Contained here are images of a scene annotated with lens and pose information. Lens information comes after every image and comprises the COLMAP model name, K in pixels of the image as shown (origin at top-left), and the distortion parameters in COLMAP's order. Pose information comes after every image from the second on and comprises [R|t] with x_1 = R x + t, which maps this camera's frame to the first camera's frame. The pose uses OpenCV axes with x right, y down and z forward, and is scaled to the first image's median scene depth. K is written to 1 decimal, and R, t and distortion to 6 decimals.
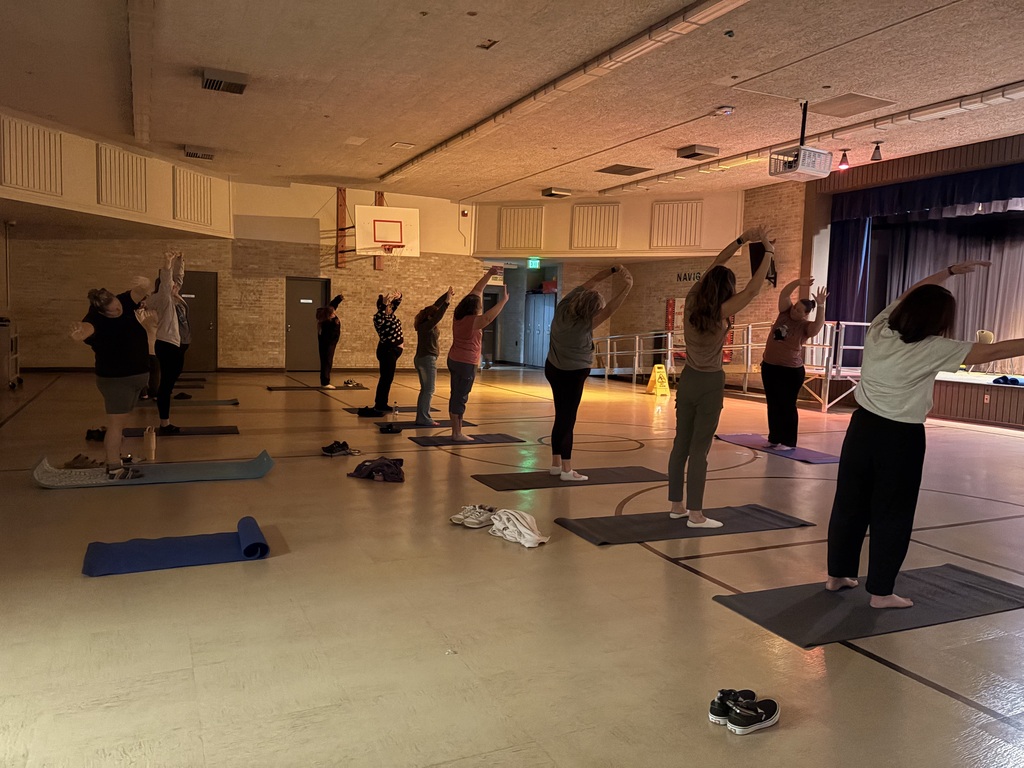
lens RADIAL K [[782.2, 0, 513.3], [0, 782.2, 391.0], [0, 0, 1]] dist [-0.007849, -0.004616]
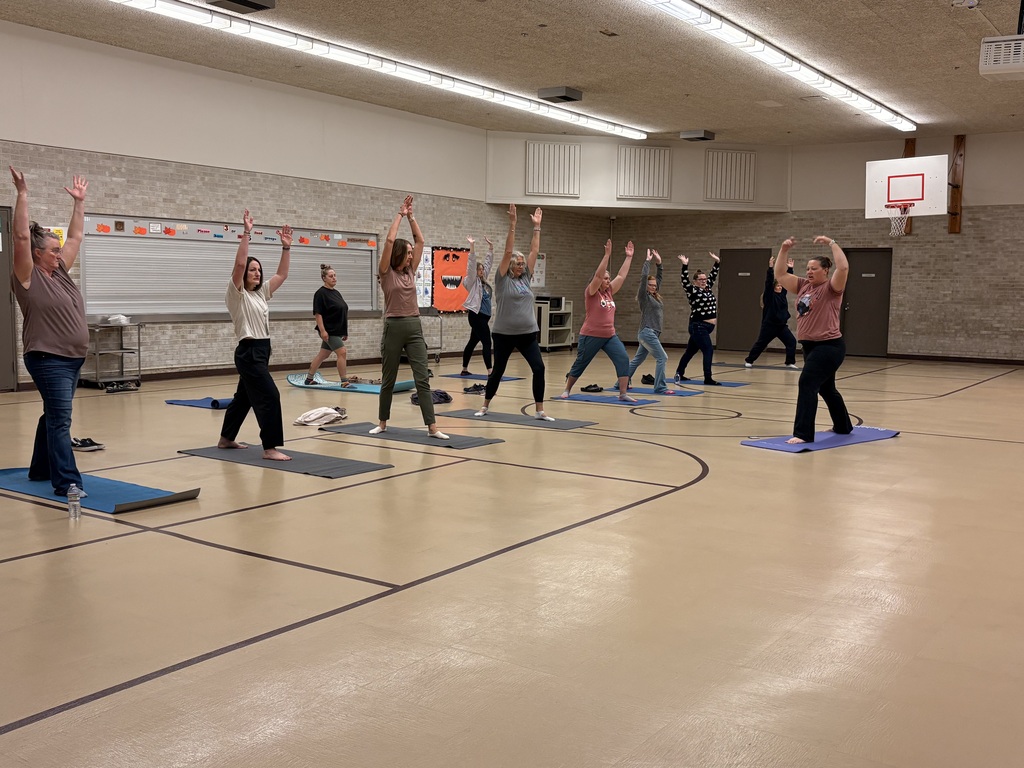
lens RADIAL K [[1029.9, 0, 512.1], [0, 1029.9, 388.9], [0, 0, 1]] dist [0.022556, 0.000000]
pose [[0.501225, 0.058658, -0.863326, 0.560675], [-0.072153, 0.997058, 0.025855, 0.009605], [0.862303, 0.049333, 0.503983, 0.093886]]
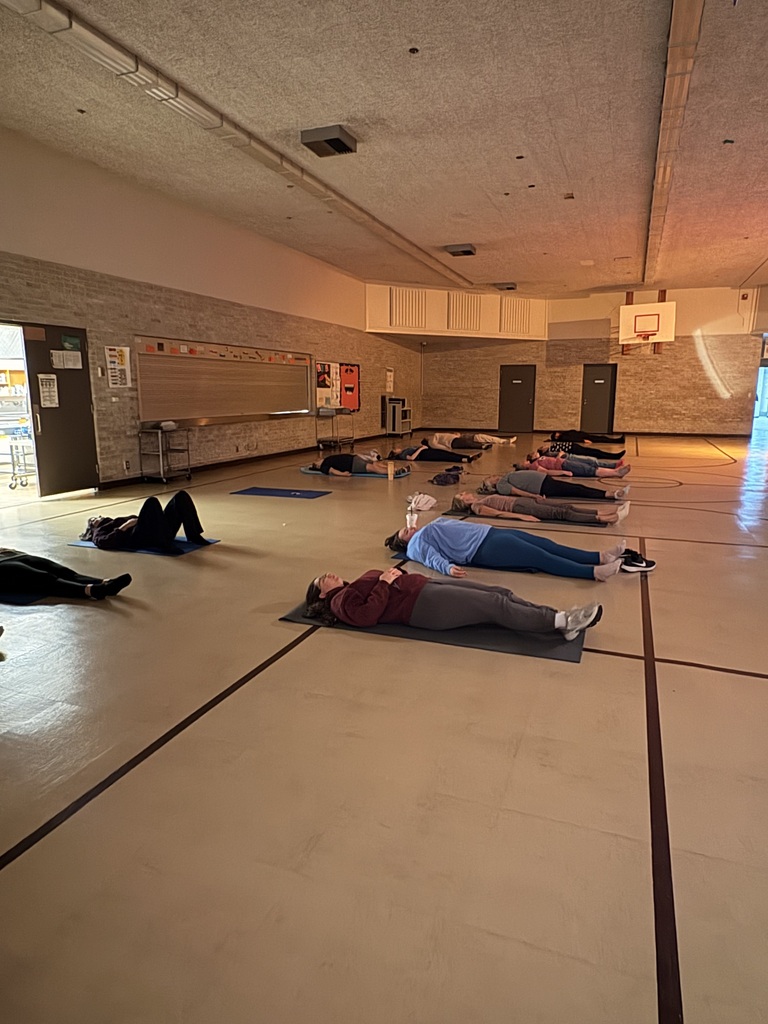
lens RADIAL K [[625.7, 0, 381.6], [0, 625.7, 504.7], [0, 0, 1]] dist [0.002319, 0.003306]
pose [[0.686958, 0.096374, -0.720278, 0.291721], [-0.039610, 0.994659, 0.095309, 0.009021], [0.725616, -0.036943, 0.687107, -0.024303]]
